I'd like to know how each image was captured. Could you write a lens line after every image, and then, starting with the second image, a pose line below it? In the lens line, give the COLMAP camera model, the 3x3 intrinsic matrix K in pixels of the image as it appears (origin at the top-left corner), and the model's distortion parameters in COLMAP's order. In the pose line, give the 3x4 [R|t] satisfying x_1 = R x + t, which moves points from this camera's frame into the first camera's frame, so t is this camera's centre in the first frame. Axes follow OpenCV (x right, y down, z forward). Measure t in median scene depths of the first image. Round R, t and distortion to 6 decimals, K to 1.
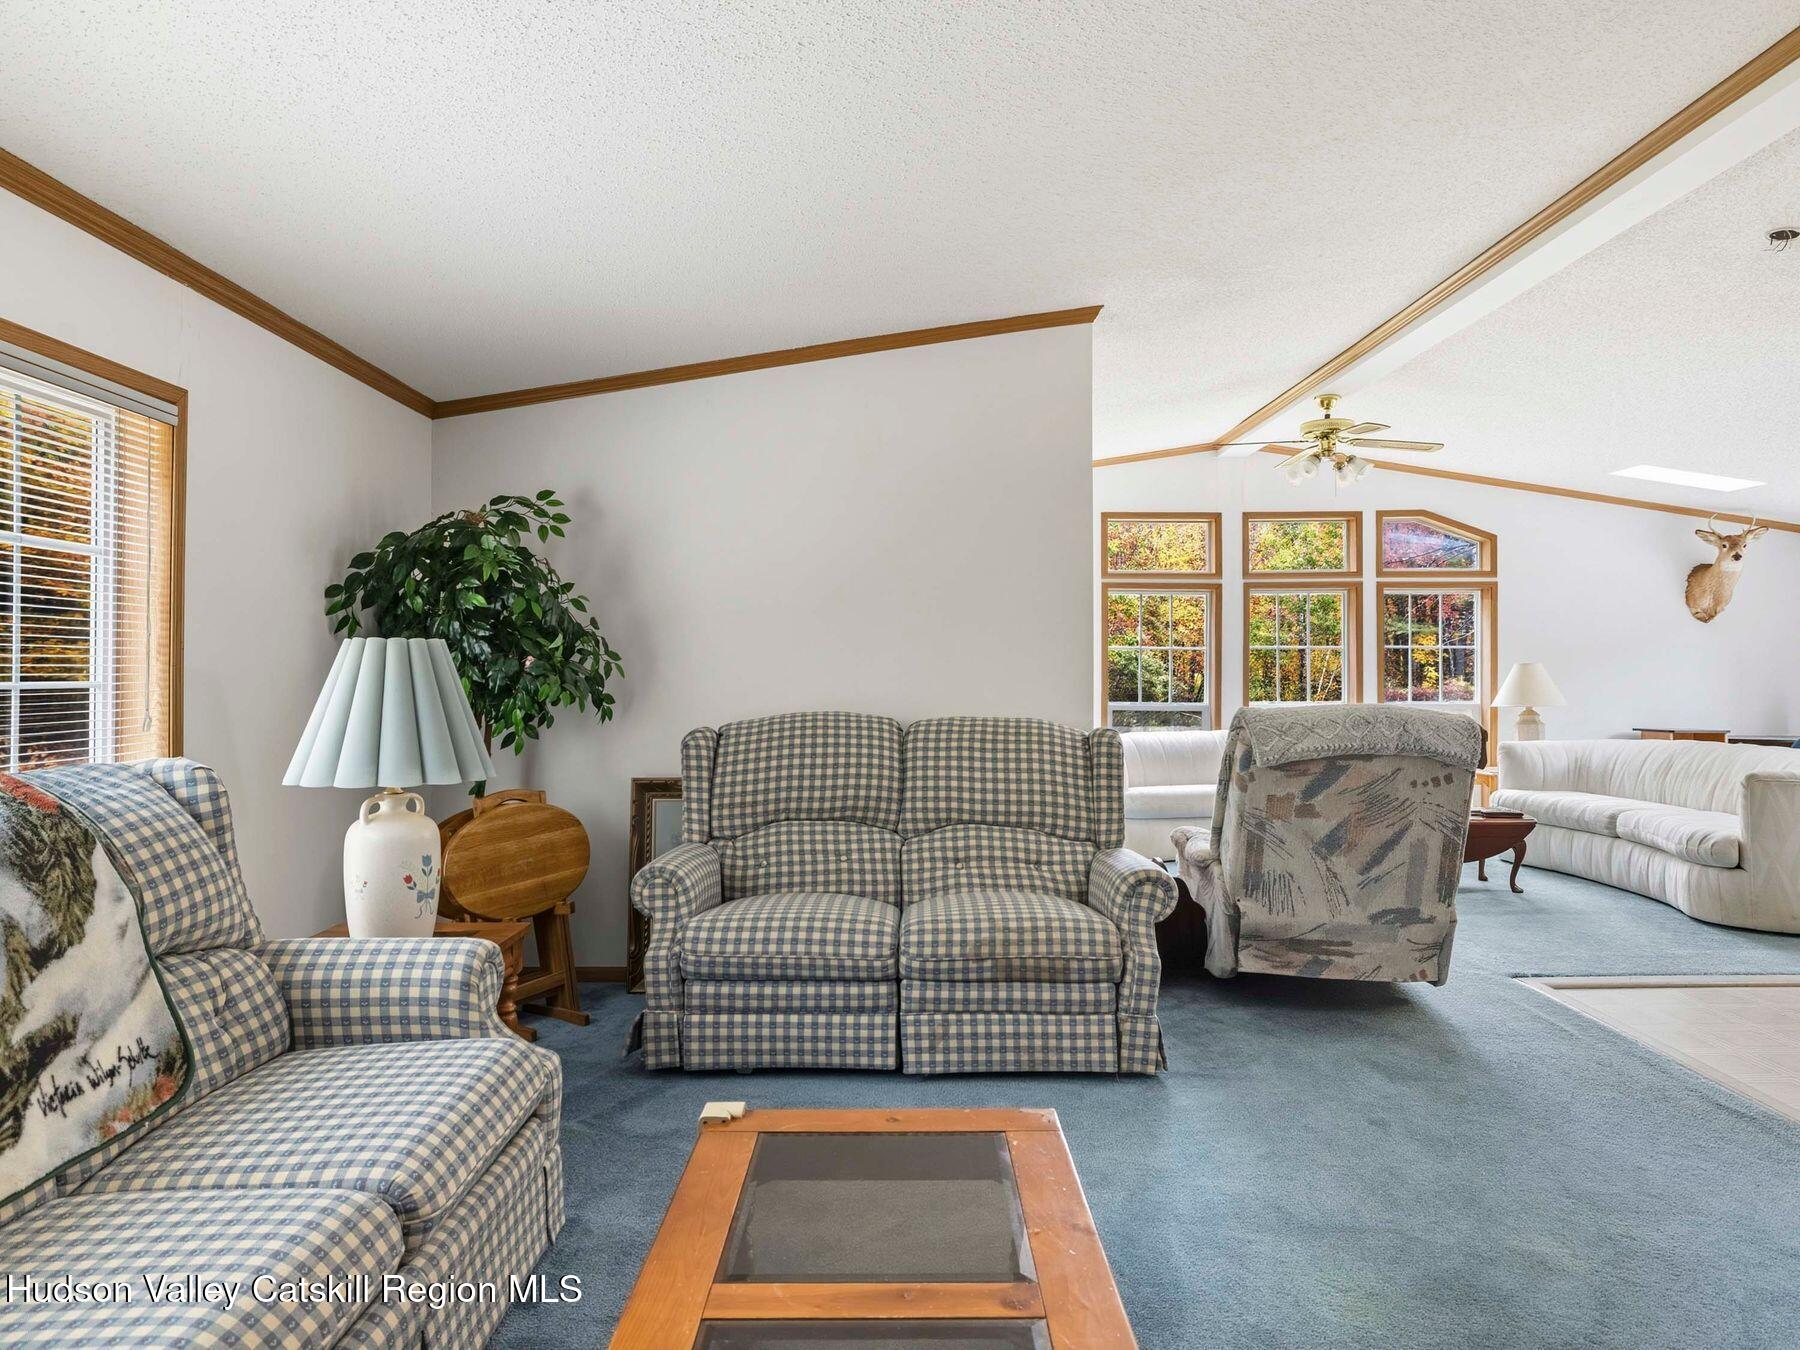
lens RADIAL K [[1150.8, 0, 911.0], [0, 1150.8, 657.6], [0, 0, 1]] dist [-0.002597, 0.000530]
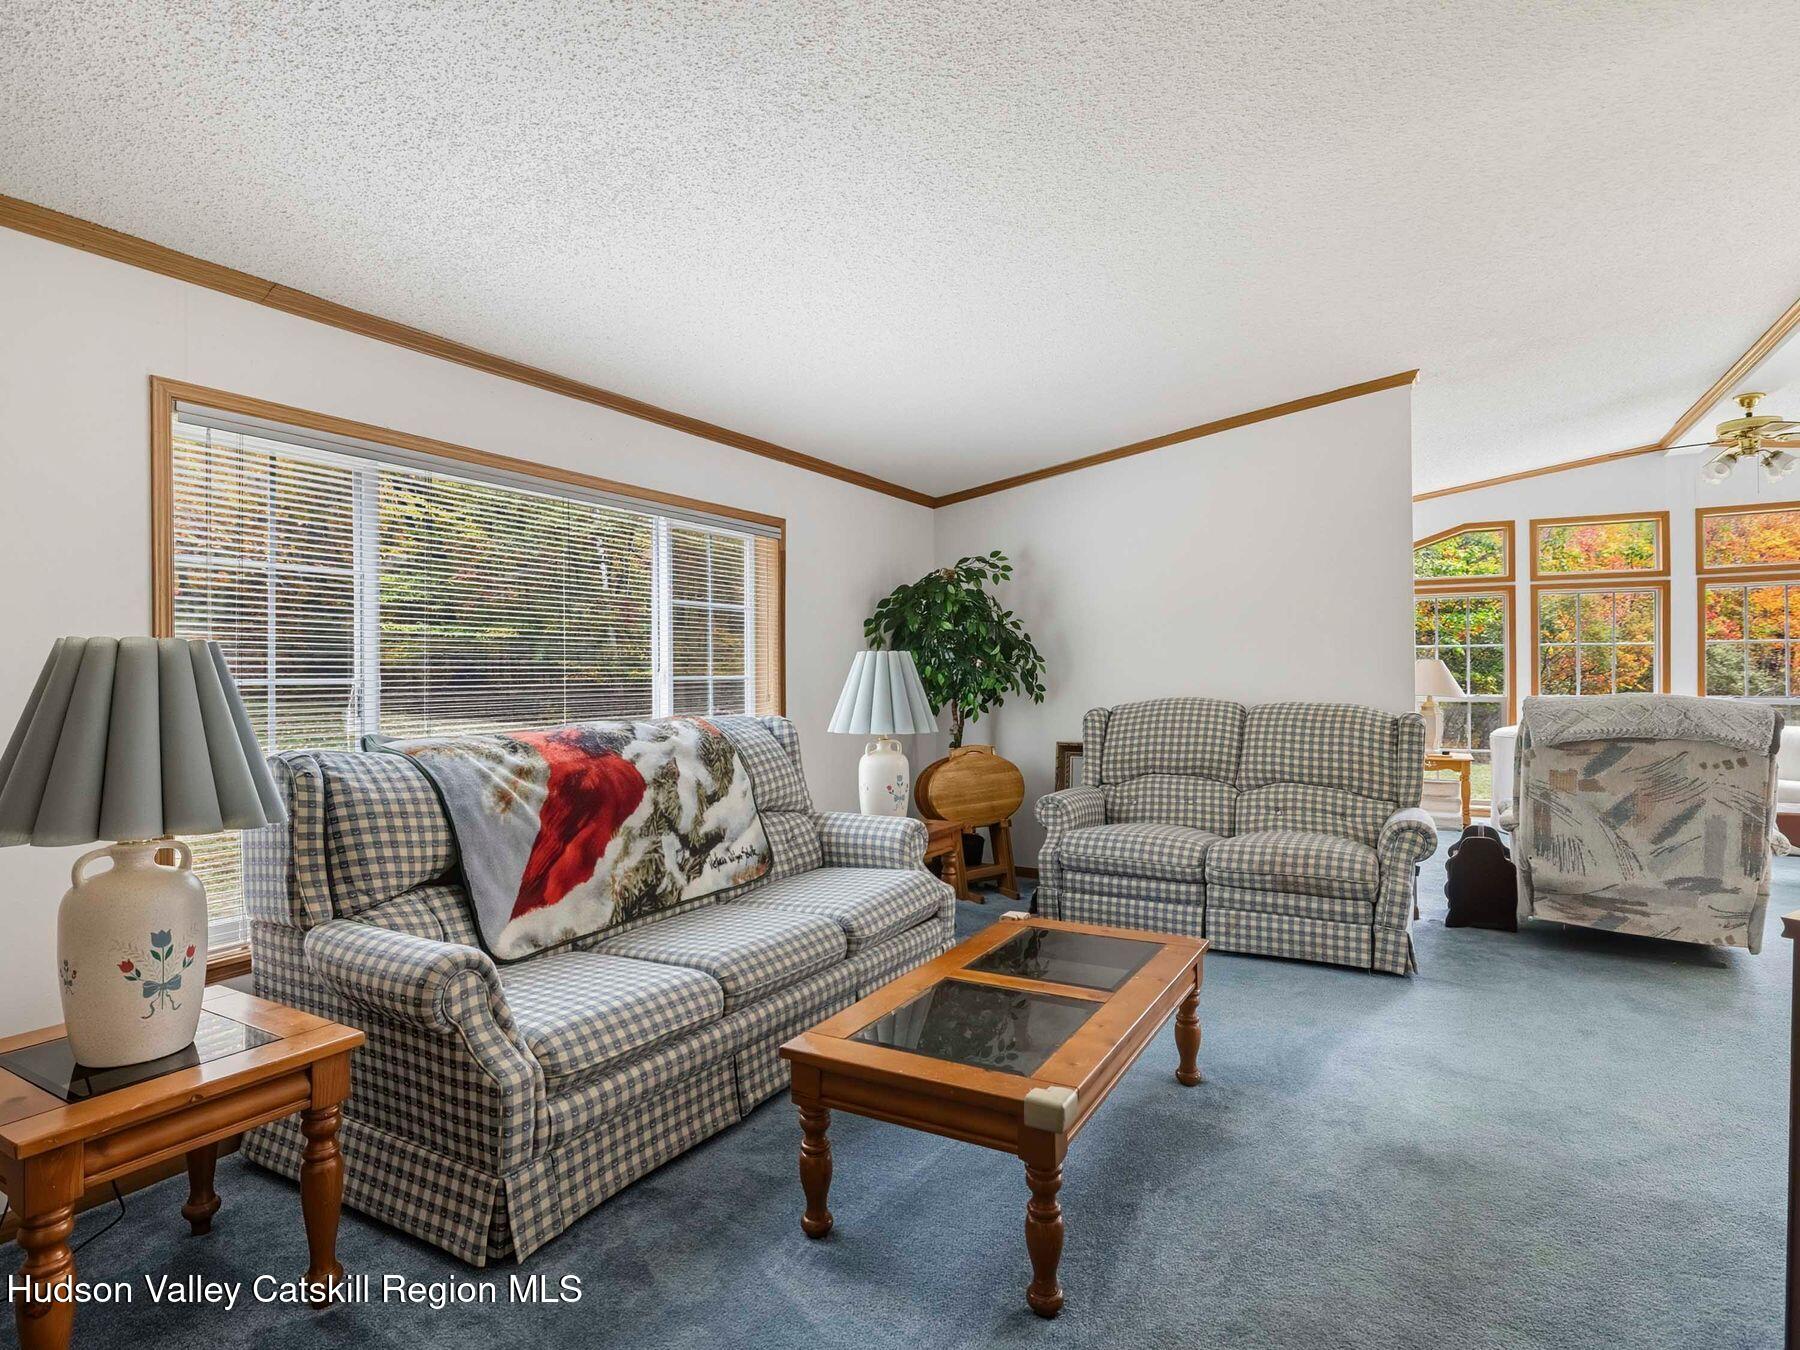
lens RADIAL K [[983.2, 0, 900.0], [0, 983.2, 675.0], [0, 0, 1]] dist [-0.004696, -0.000776]
pose [[0.870698, -0.002811, -0.491810, 0.226152], [0.011423, 0.999830, 0.014508, -0.001133], [0.491686, -0.018249, 0.870582, -0.213407]]
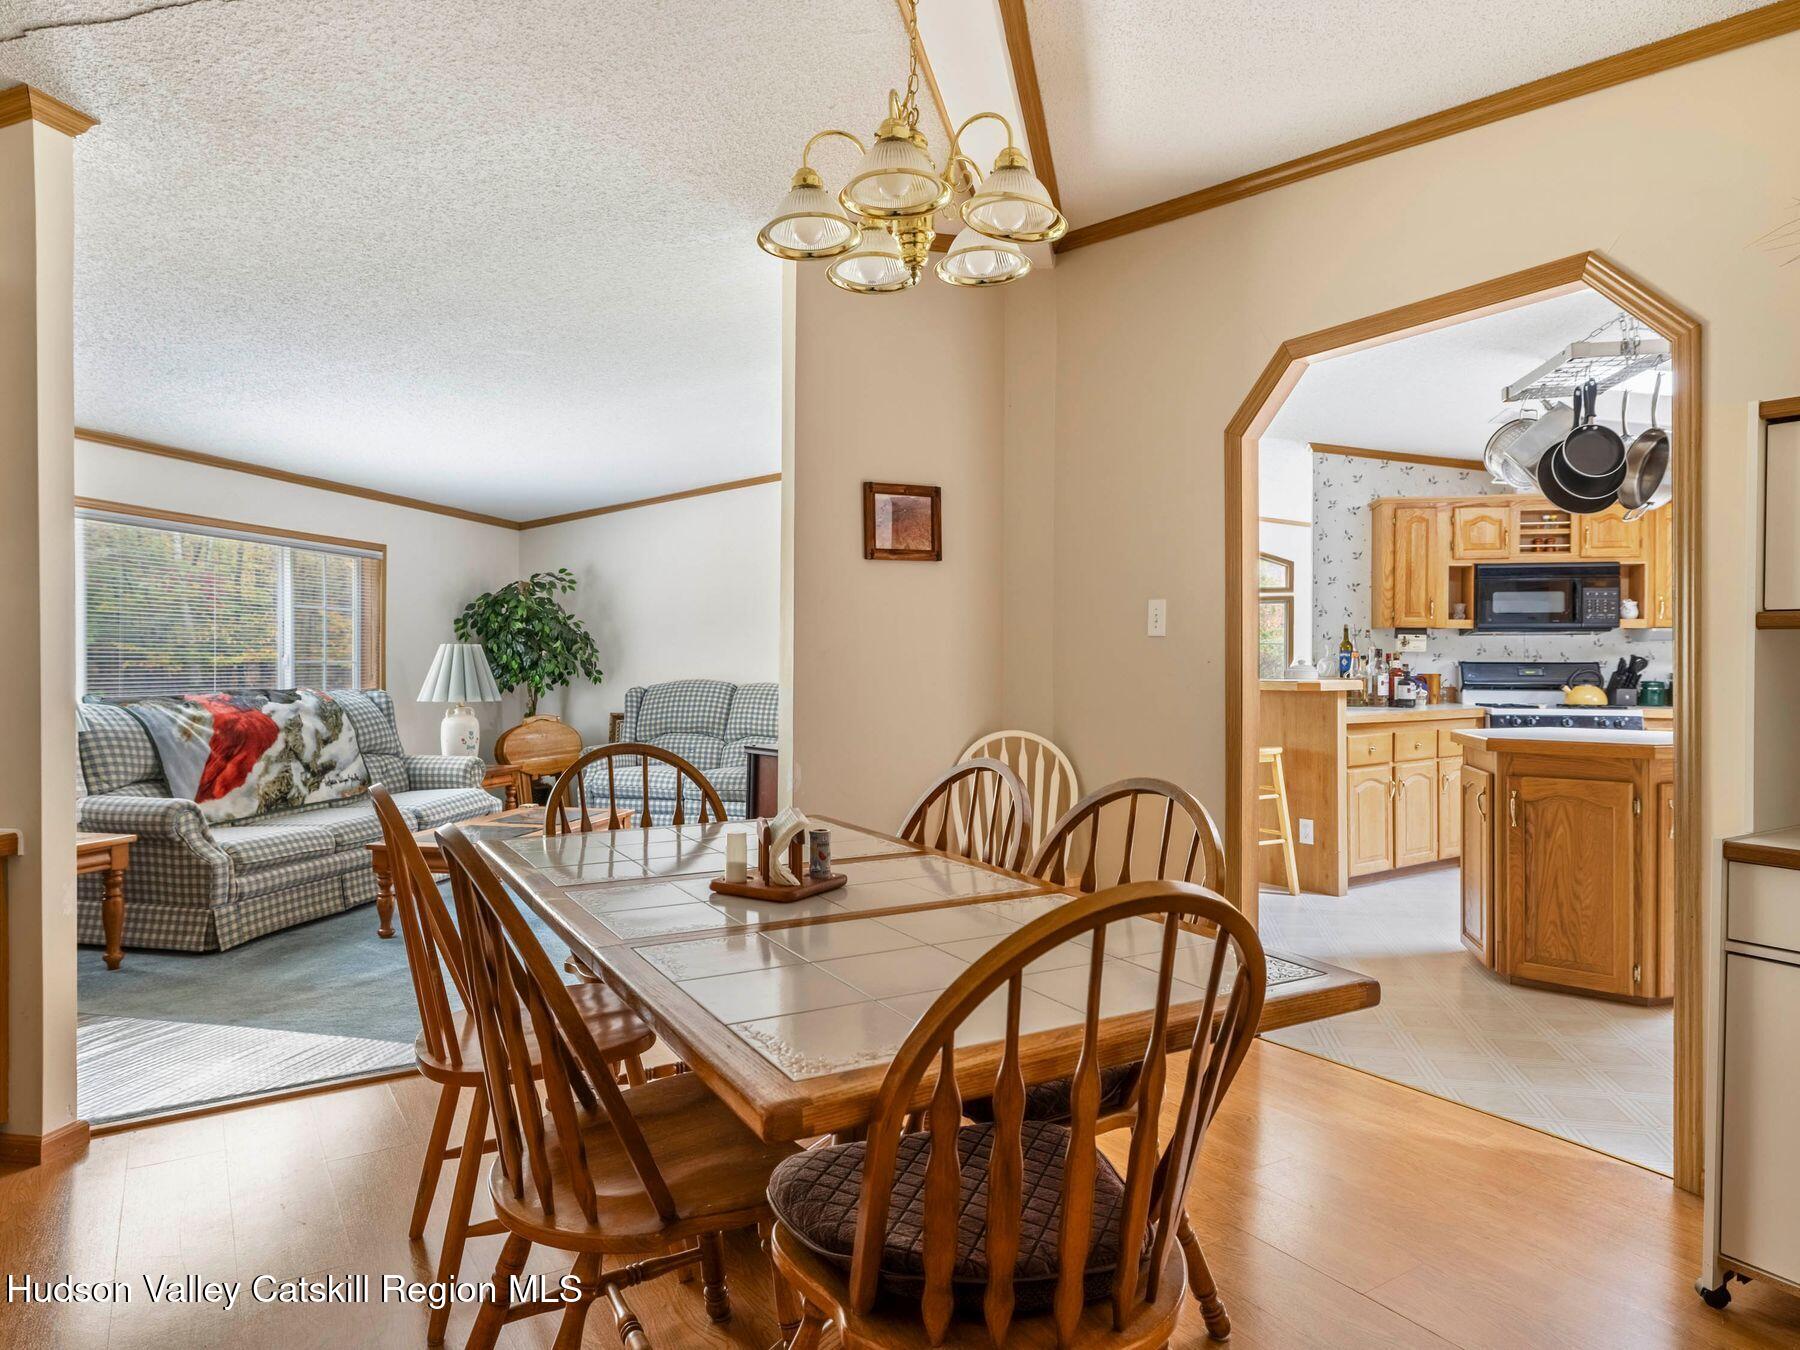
lens RADIAL K [[1101.8, 0, 900.0], [0, 1101.8, 675.0], [0, 0, 1]] dist [0.002256, -0.001290]
pose [[0.976711, 0.007334, -0.214435, 0.719236], [-0.002245, 0.999710, 0.023966, -0.006675], [0.214548, -0.022926, 0.976444, -0.814665]]
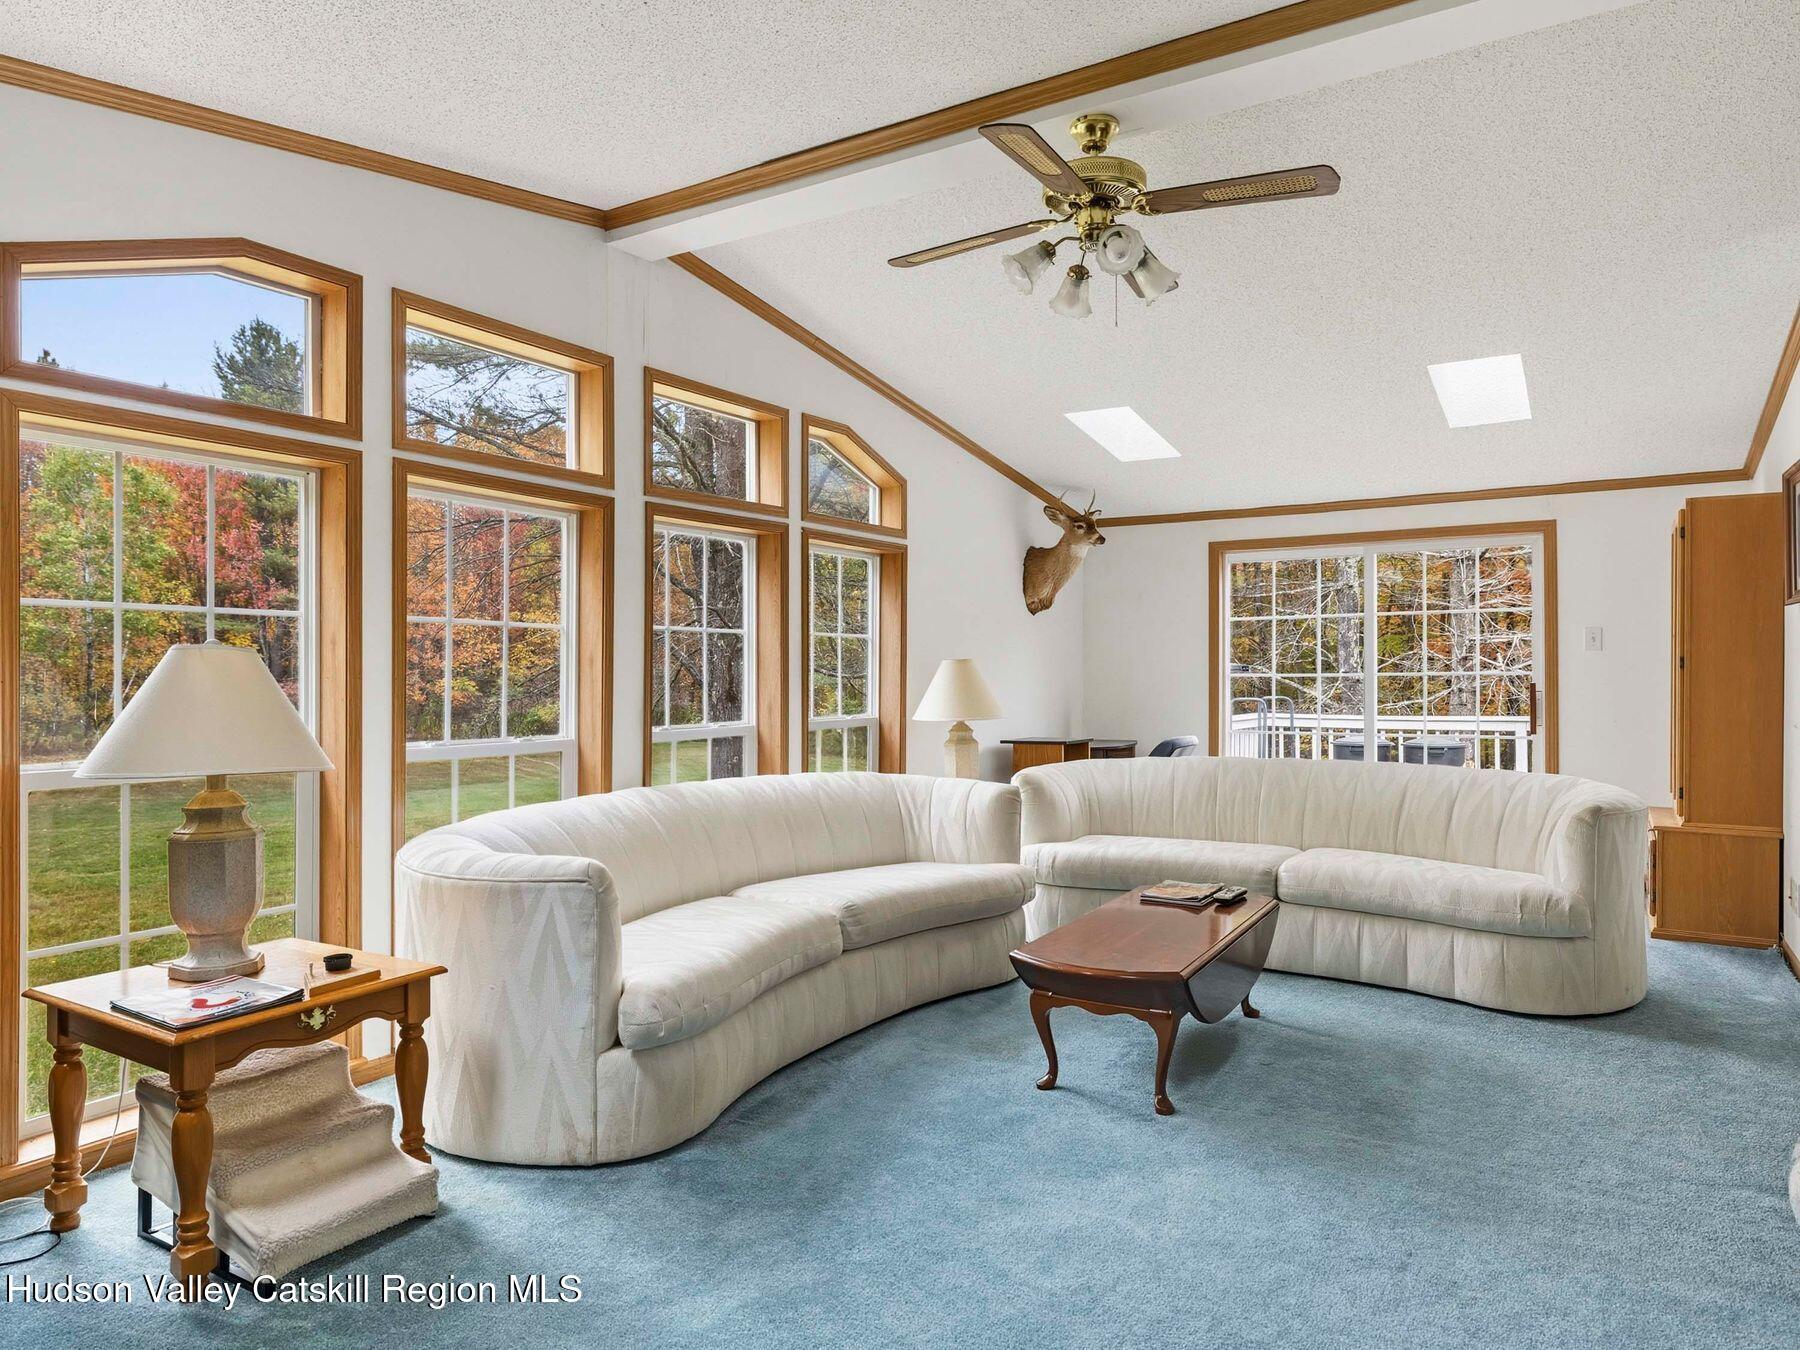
lens RADIAL K [[1101.8, 0, 900.0], [0, 1101.8, 675.0], [0, 0, 1]] dist [0.002256, -0.001290]
pose [[0.542739, -0.004415, 0.839890, -0.152081], [-0.010027, 0.999881, 0.011736, 0.014746], [-0.839841, -0.014791, 0.542630, 1.387485]]
